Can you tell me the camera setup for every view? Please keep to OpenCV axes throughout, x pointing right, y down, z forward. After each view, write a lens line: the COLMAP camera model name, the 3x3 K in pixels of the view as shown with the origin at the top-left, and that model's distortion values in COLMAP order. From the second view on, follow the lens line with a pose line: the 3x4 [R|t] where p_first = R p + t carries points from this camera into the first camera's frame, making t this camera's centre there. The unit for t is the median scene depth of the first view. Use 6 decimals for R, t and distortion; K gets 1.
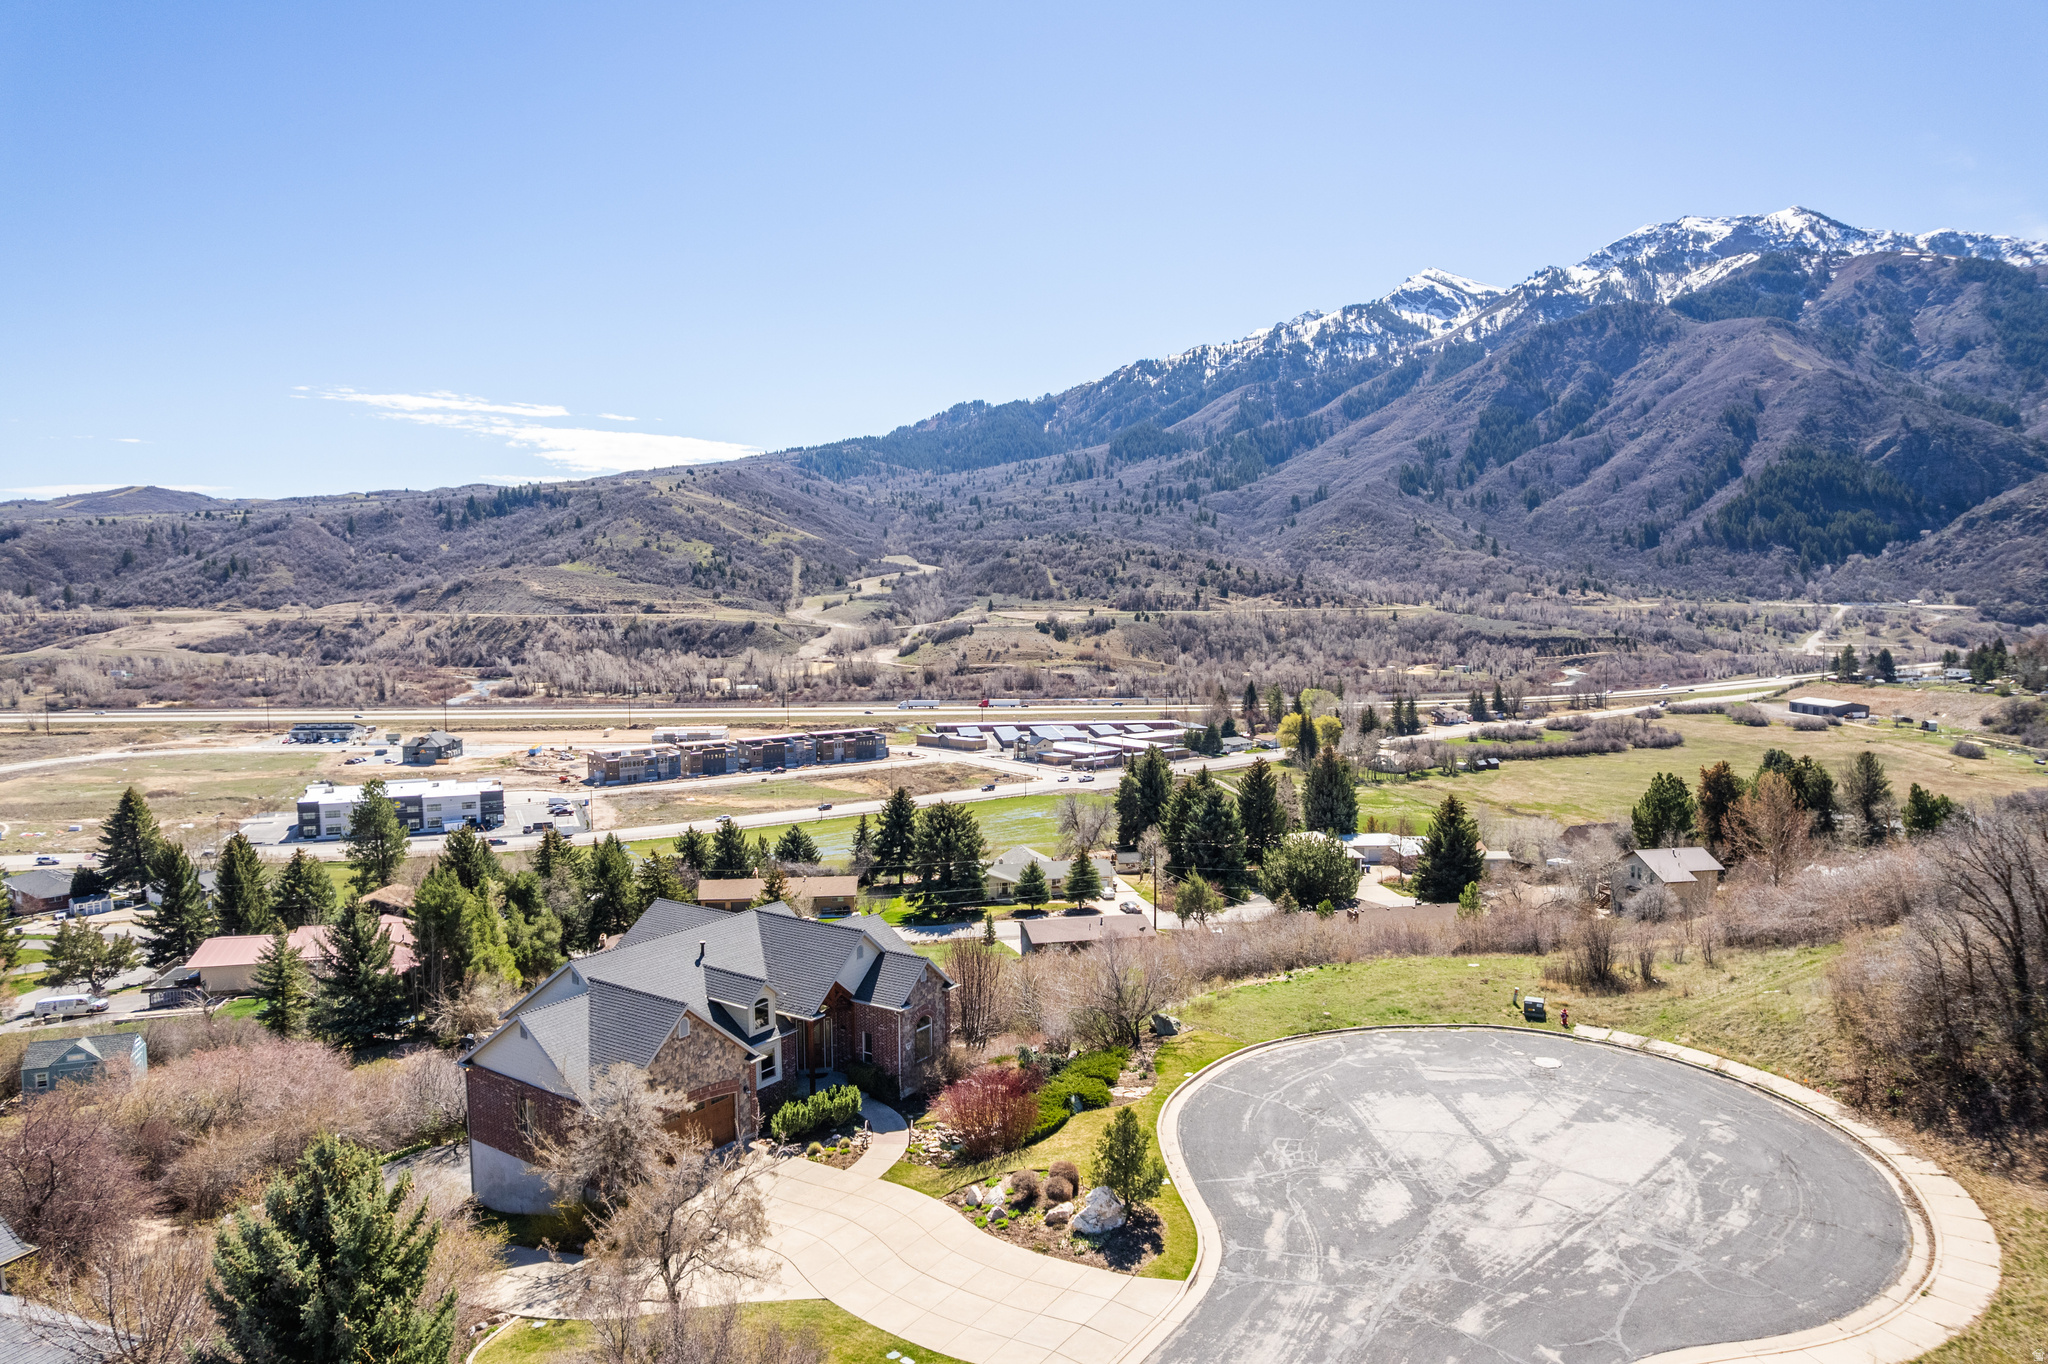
lens RADIAL K [[1312.0, 0, 1021.8], [0, 1312.0, 679.6], [0, 0, 1]] dist [-0.079153, 0.070962]
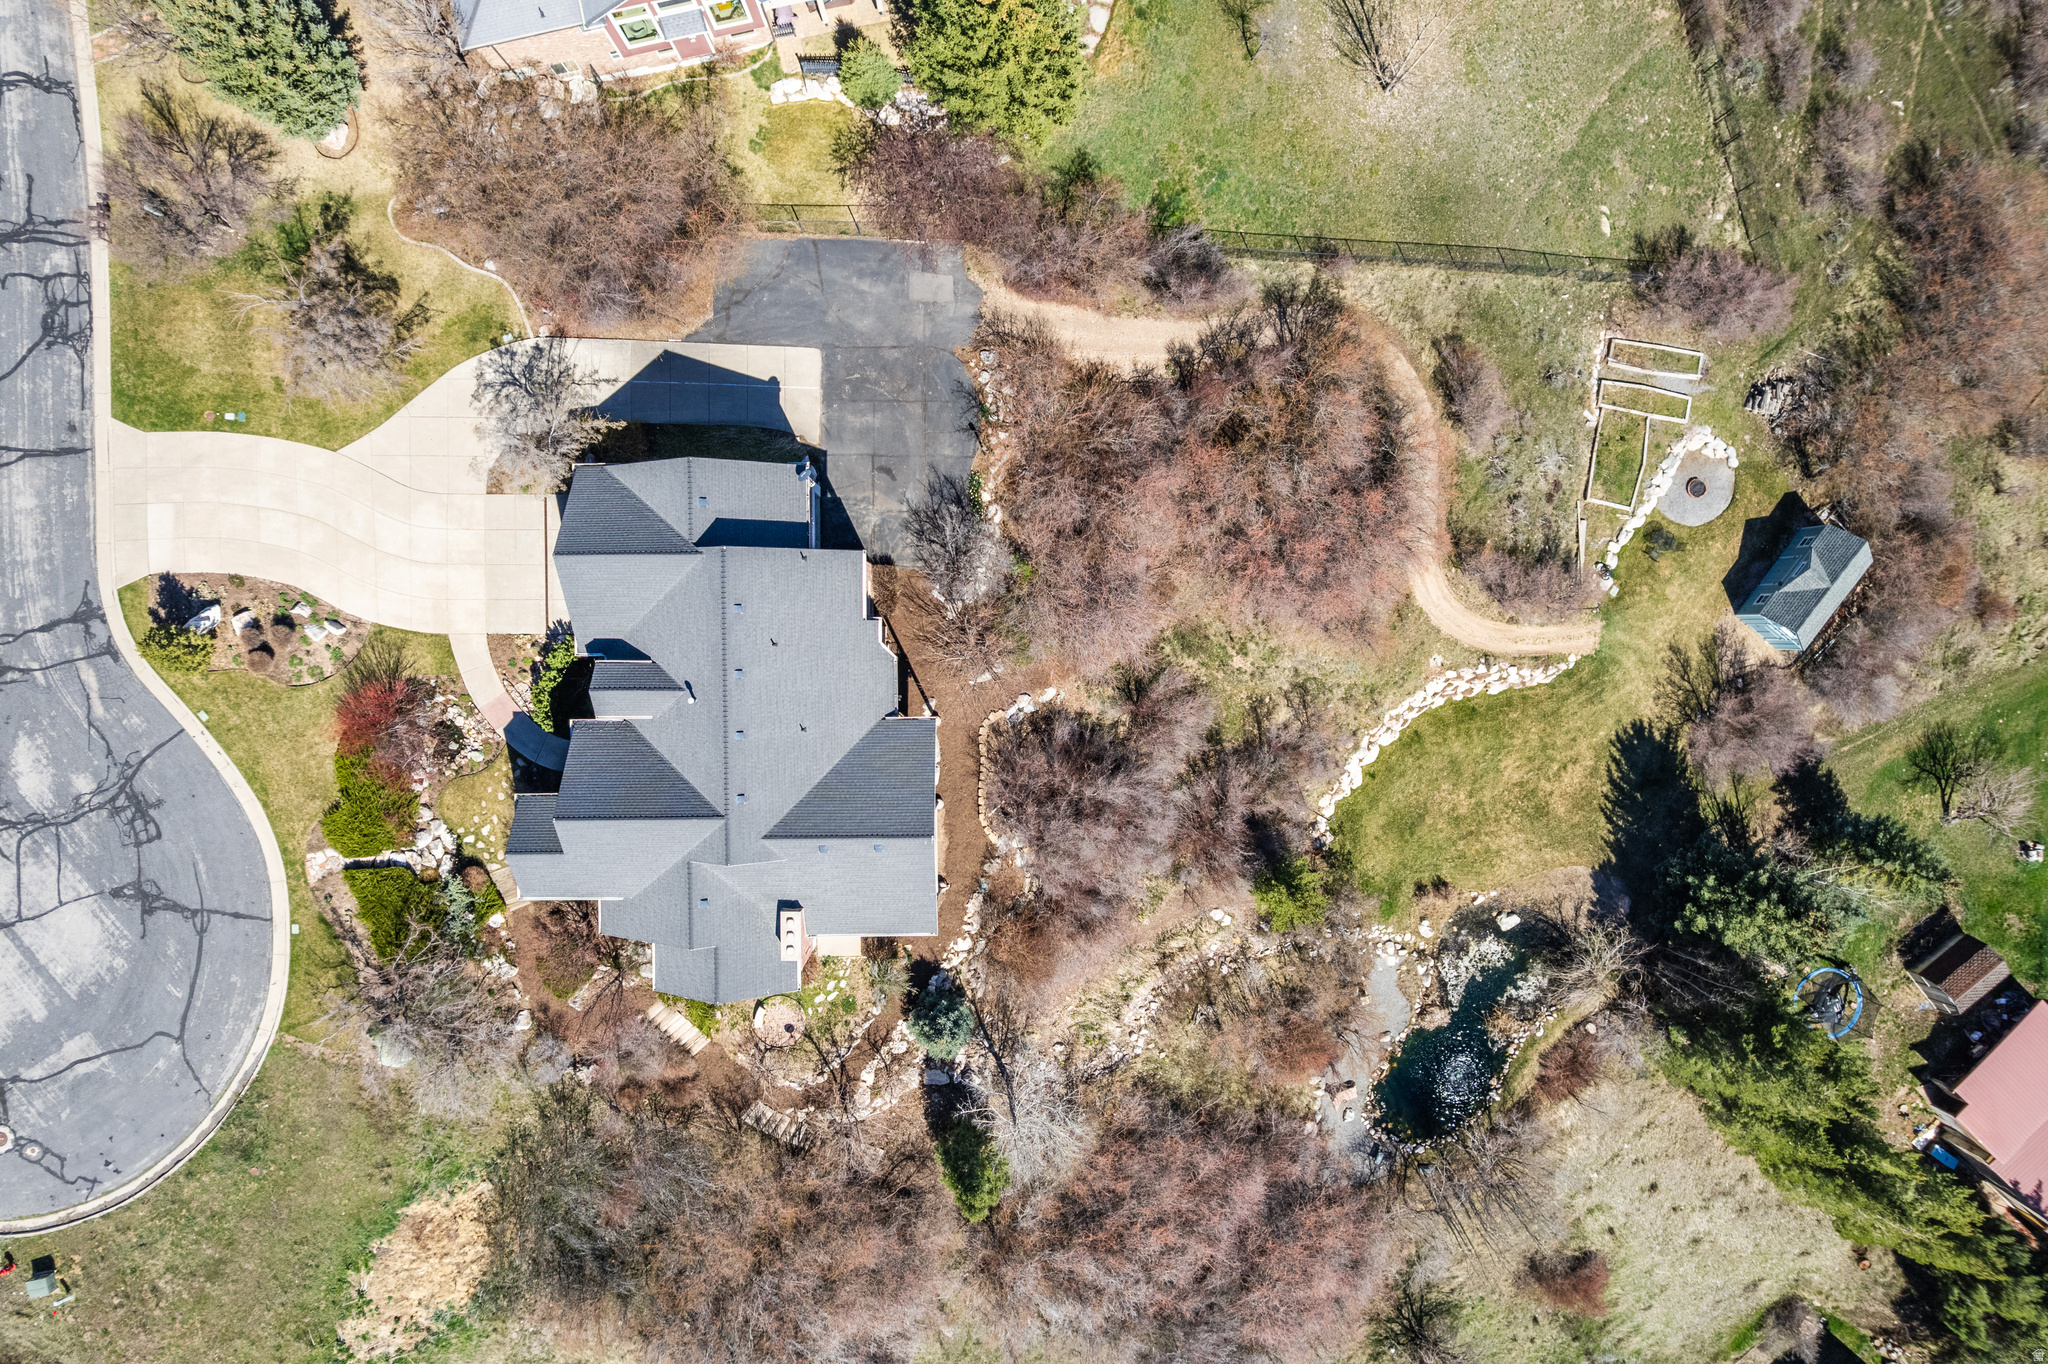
lens RADIAL K [[1312.0, 0, 1019.6], [0, 1312.0, 676.5], [0, 0, 1]] dist [-0.079153, 0.070962]
pose [[-0.826594, 0.562793, 0.002452, -0.019853], [-0.064718, -0.099380, 0.992943, -0.031183], [0.559065, 0.820602, 0.118570, 0.045420]]
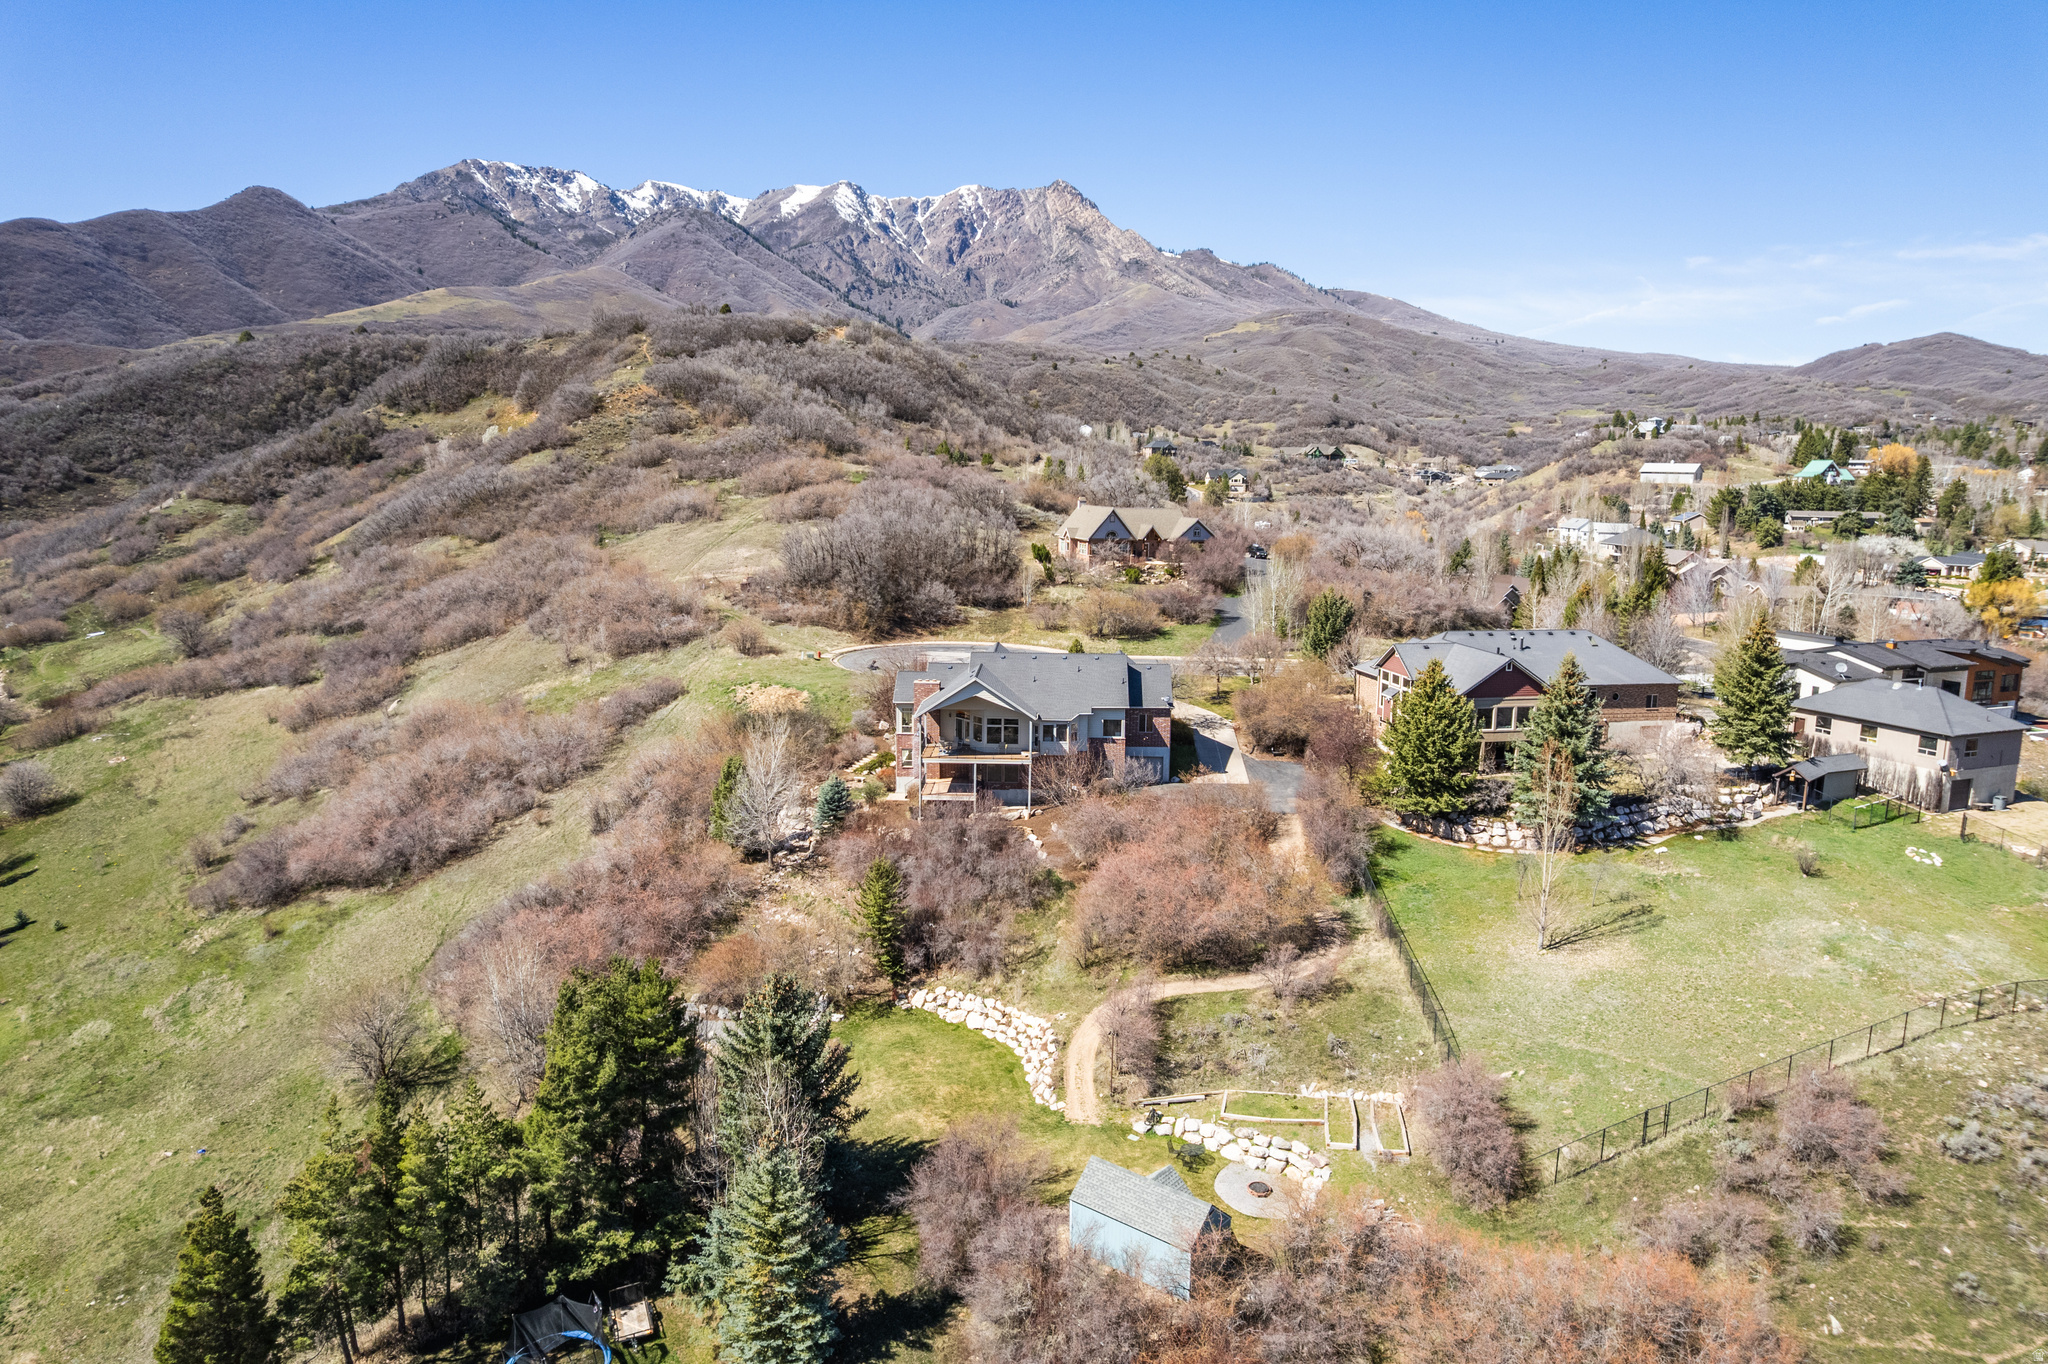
lens RADIAL K [[1312.0, 0, 1021.7], [0, 1312.0, 679.7], [0, 0, 1]] dist [-0.079153, 0.070962]
pose [[-0.528395, -0.135770, 0.838072, -0.079861], [0.057791, 0.979089, 0.195051, -0.005701], [-0.847029, 0.151497, -0.509500, 0.089484]]
